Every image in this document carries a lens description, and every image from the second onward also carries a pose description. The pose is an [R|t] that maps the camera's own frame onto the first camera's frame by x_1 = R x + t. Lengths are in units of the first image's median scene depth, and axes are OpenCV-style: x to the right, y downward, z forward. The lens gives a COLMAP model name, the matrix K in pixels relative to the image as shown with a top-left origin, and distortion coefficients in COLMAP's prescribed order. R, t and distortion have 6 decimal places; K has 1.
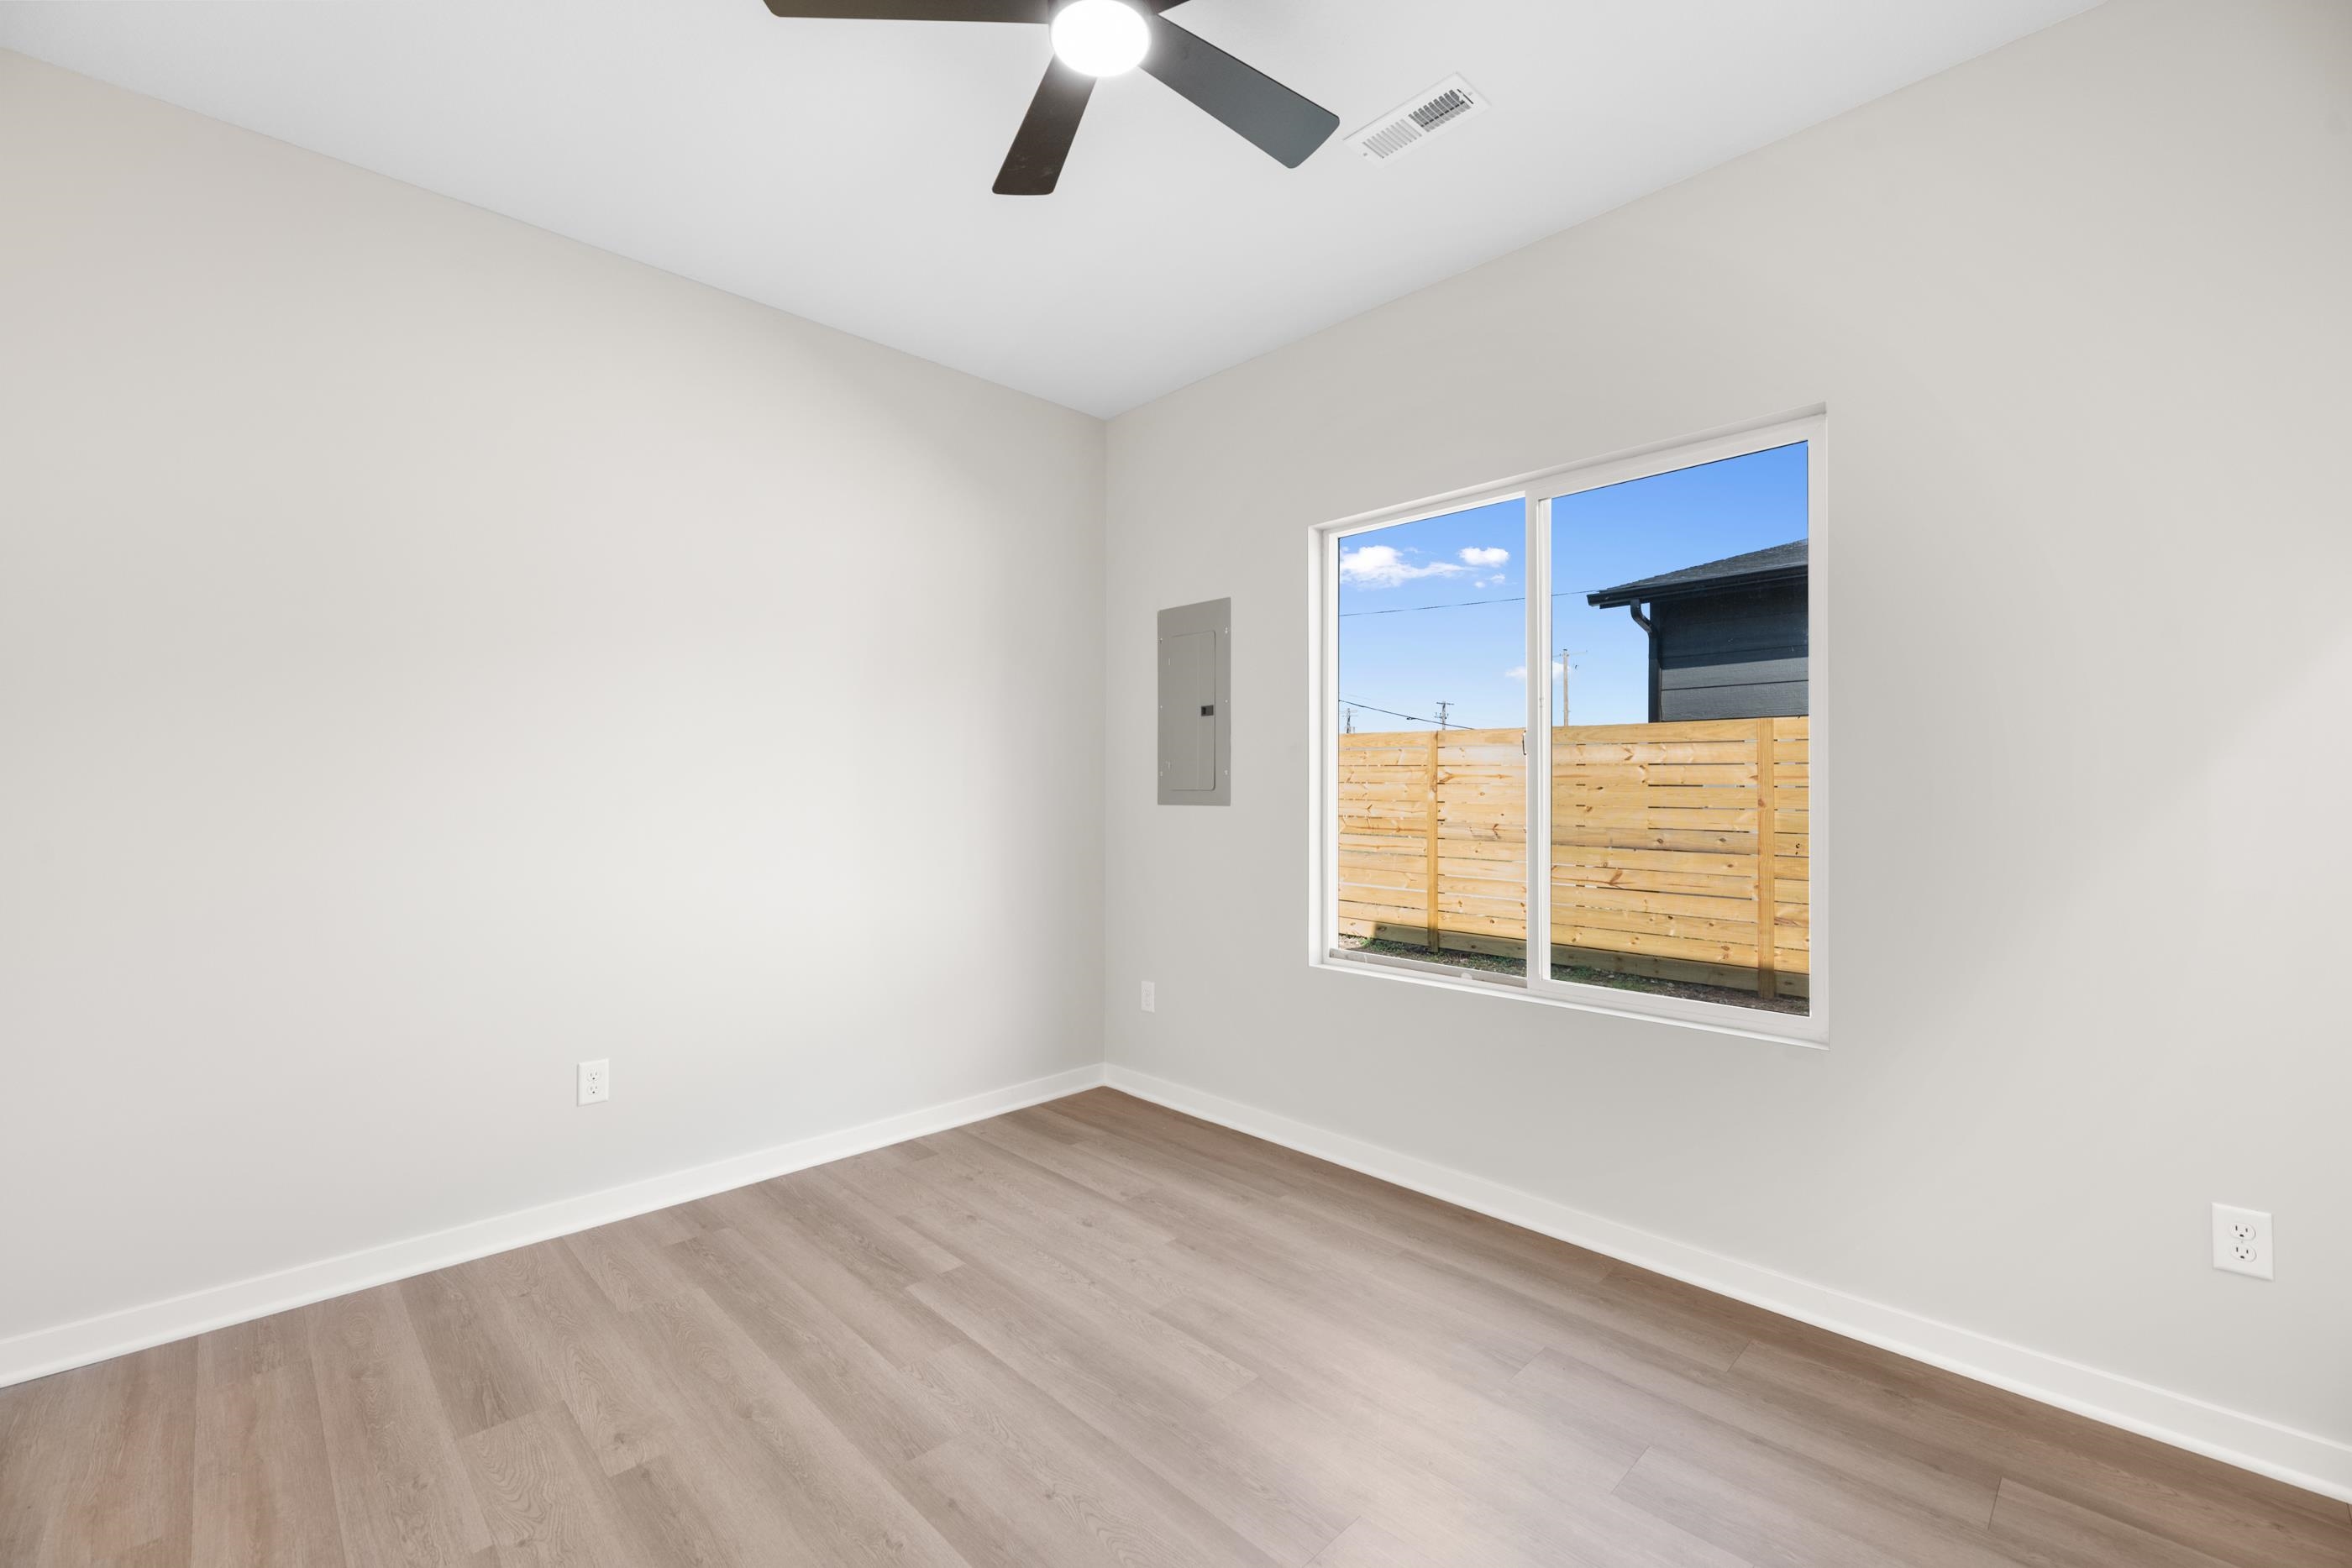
lens RADIAL K [[990.3, 0, 1168.7], [0, 990.3, 788.4], [0, 0, 1]] dist [0.000323, -0.002419]
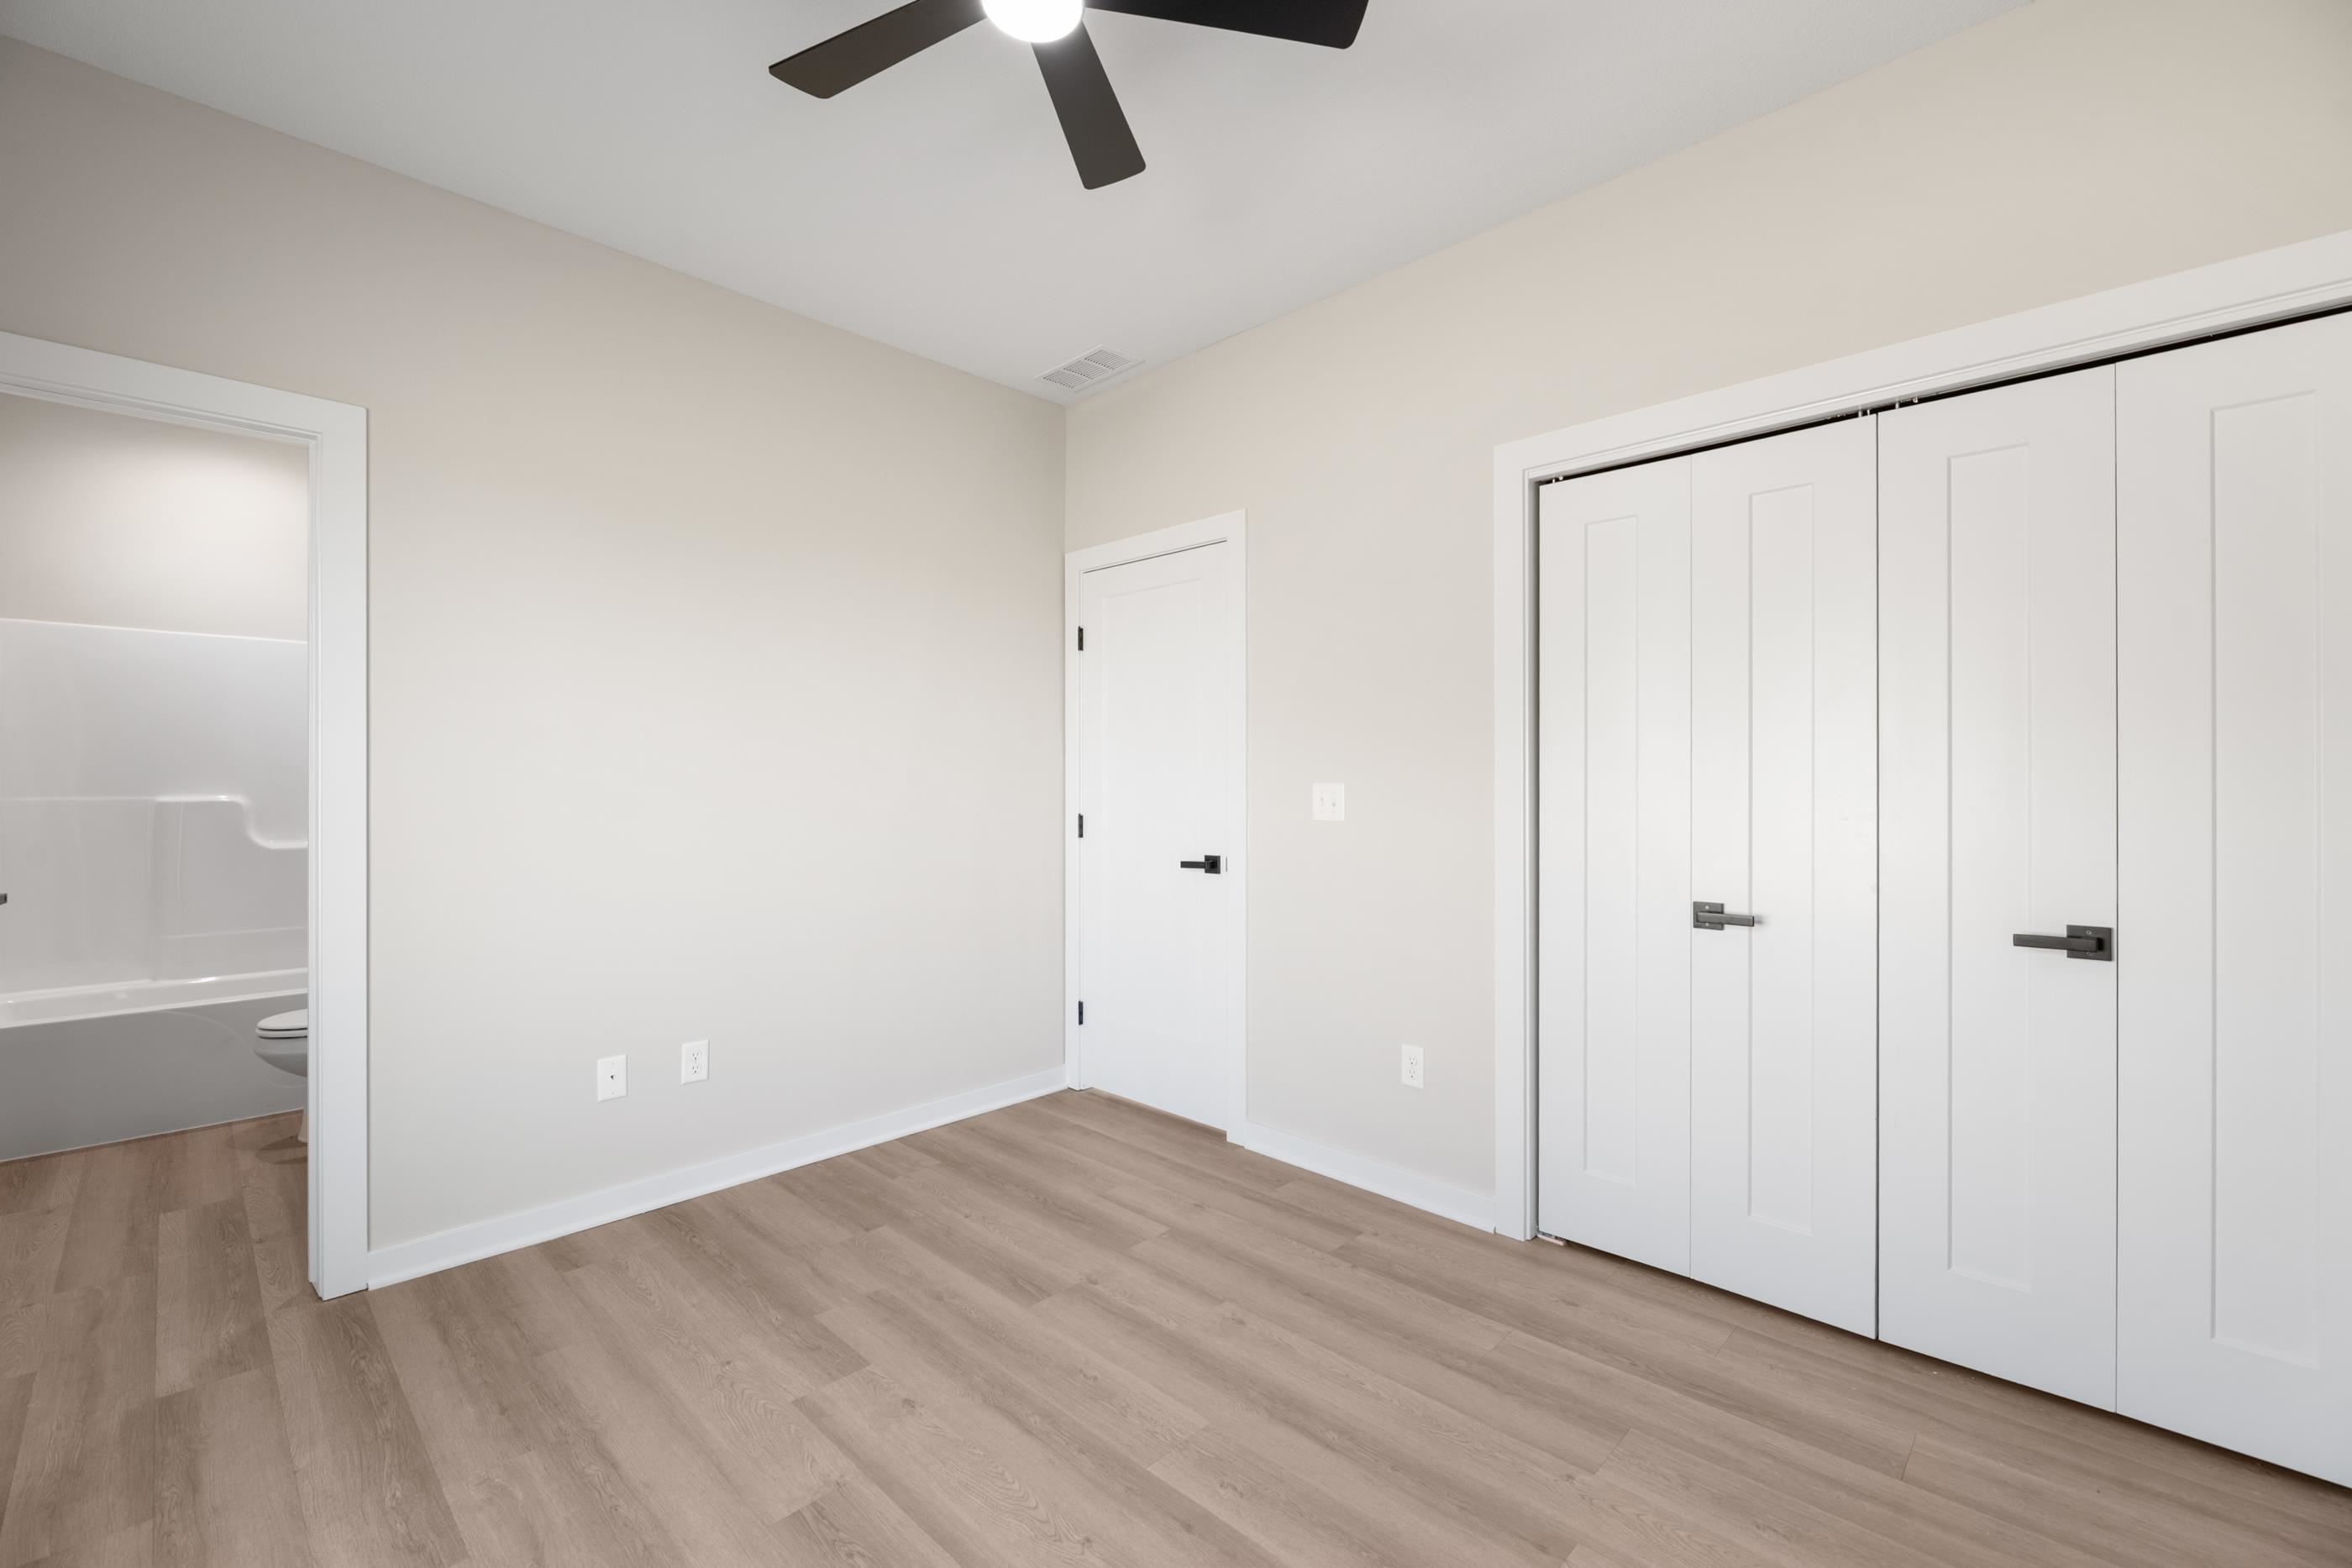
lens RADIAL K [[990.3, 0, 1177.9], [0, 990.3, 784.5], [0, 0, 1]] dist [0.000323, -0.002419]
pose [[-0.999054, 0.003321, -0.043349, -0.131268], [0.003459, 0.999989, -0.003095, 0.003403], [0.043338, -0.003242, -0.999055, 1.519781]]
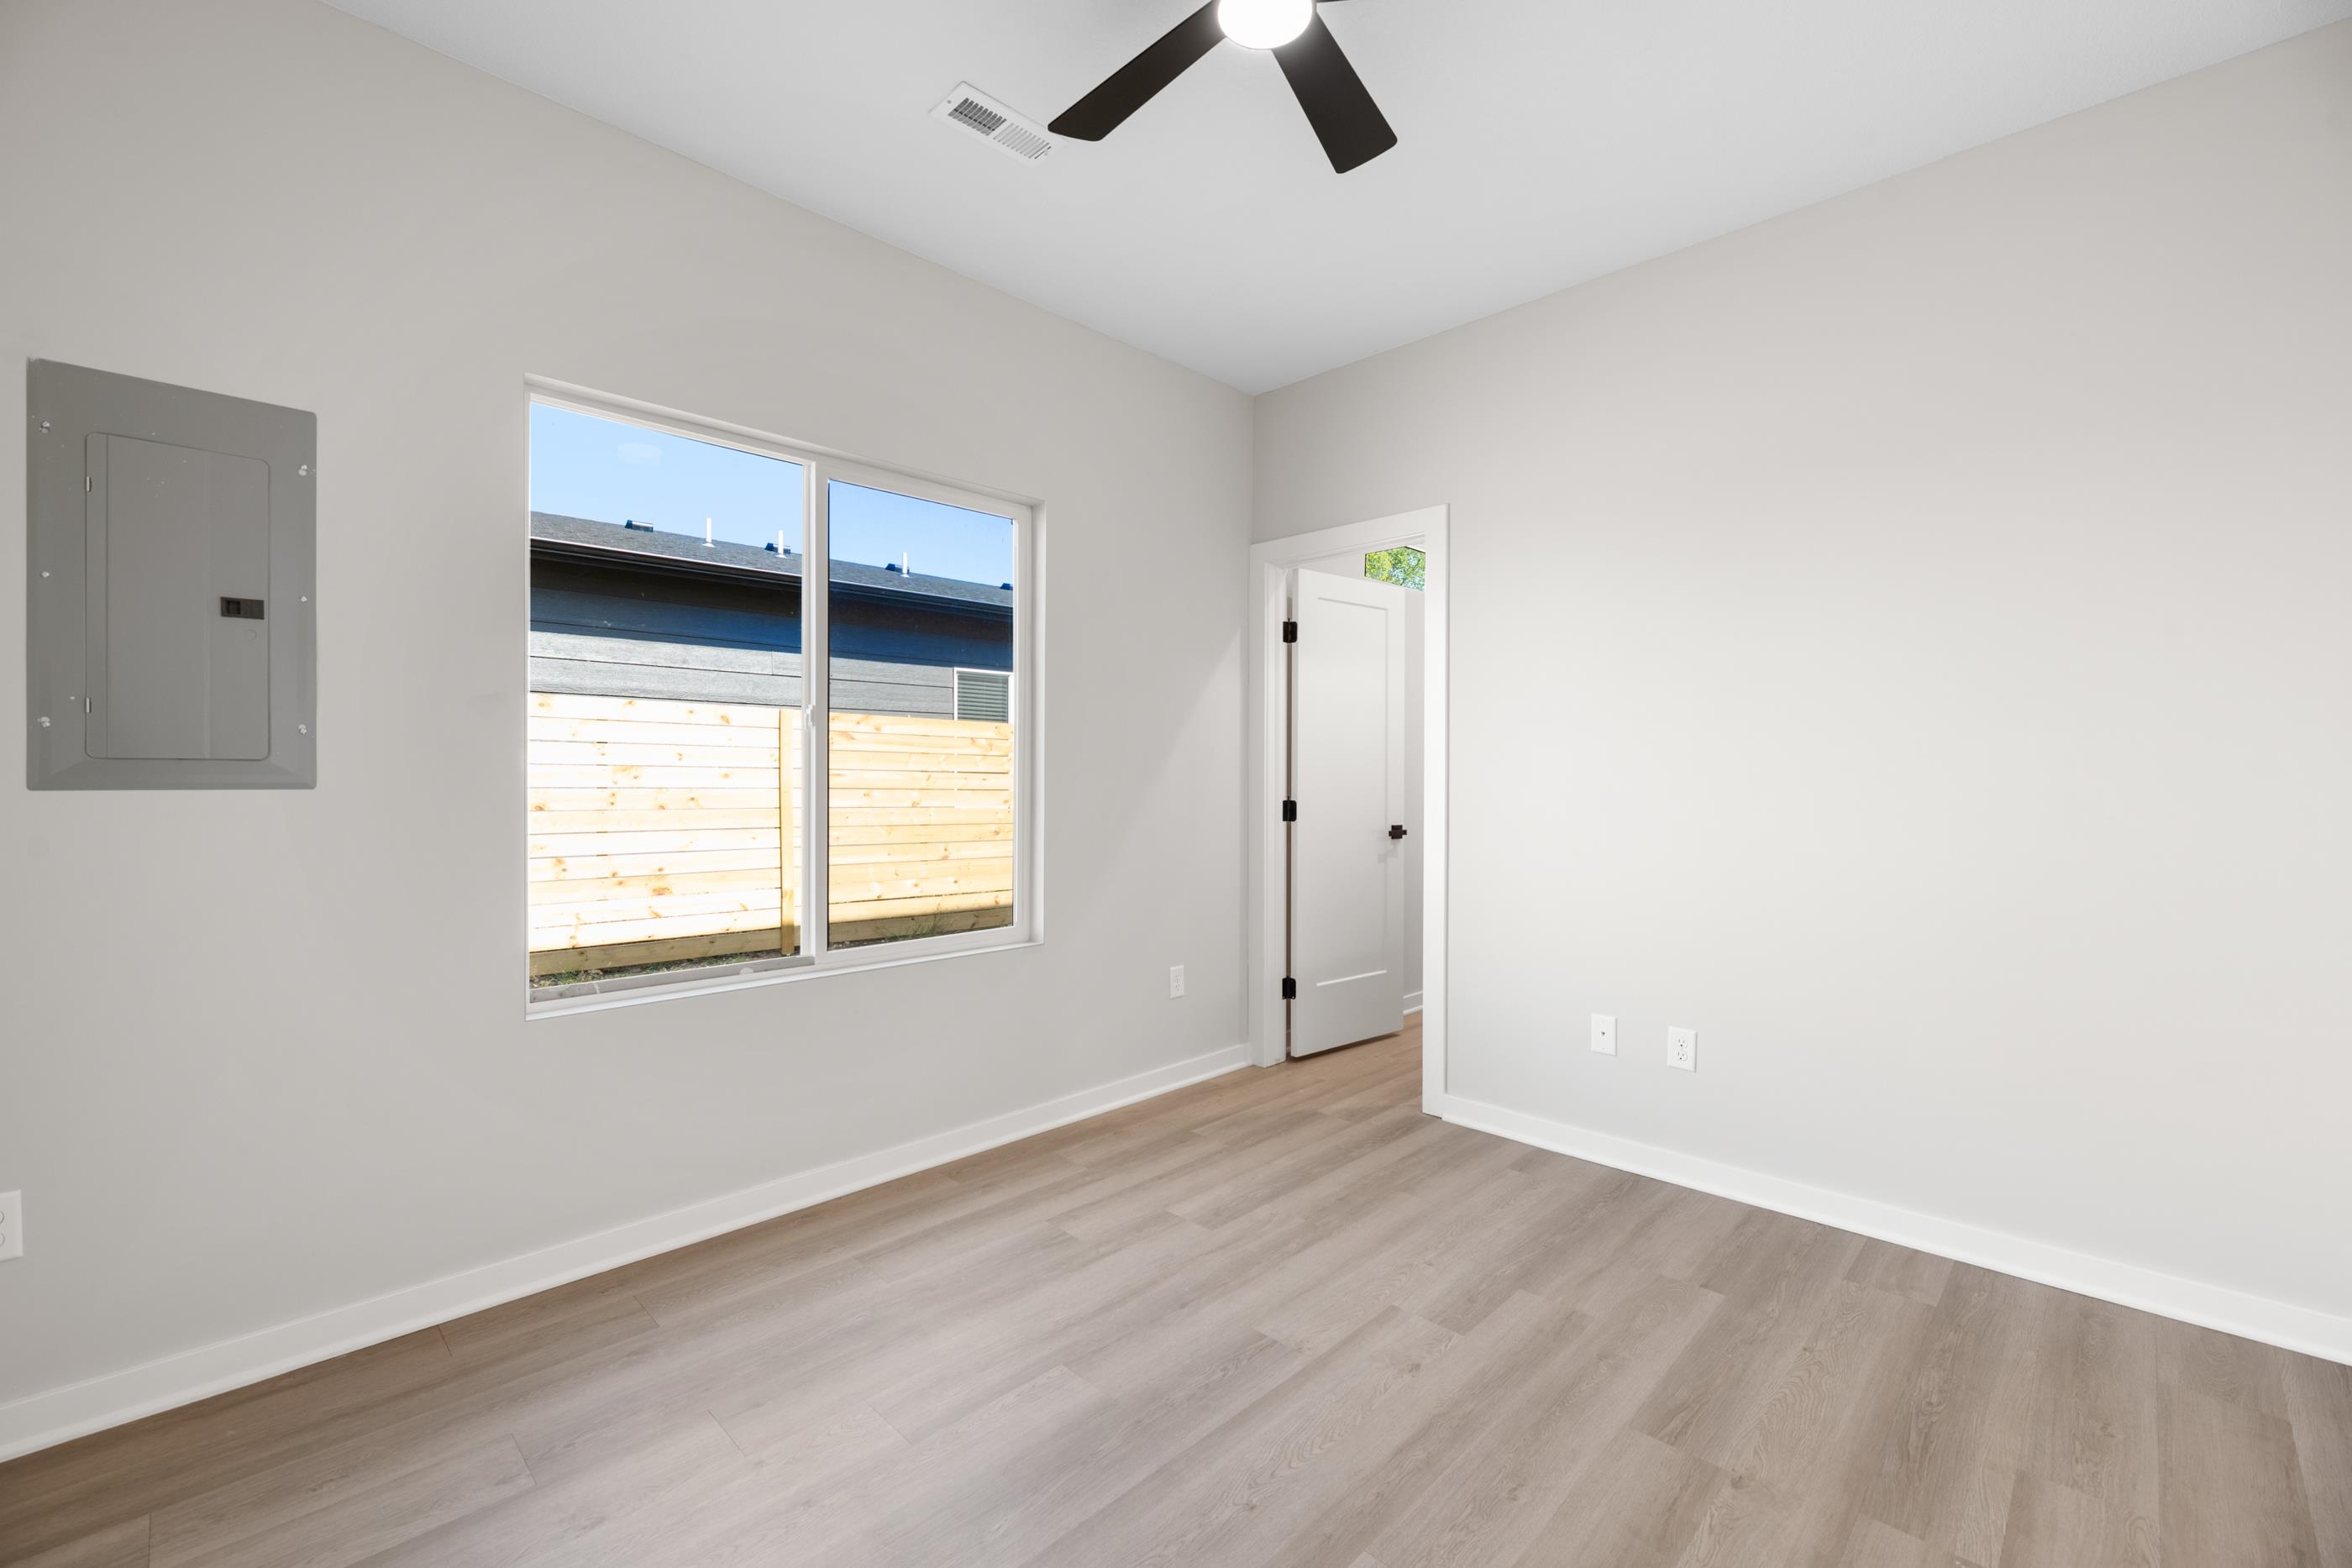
lens RADIAL K [[990.3, 0, 1176.9], [0, 990.3, 778.5], [0, 0, 1]] dist [0.000323, -0.002419]
pose [[-0.034267, -0.005698, 0.999396, -0.832483], [-0.006822, 0.999962, 0.005468, 0.009139], [-0.999389, -0.006630, -0.034304, 0.868925]]
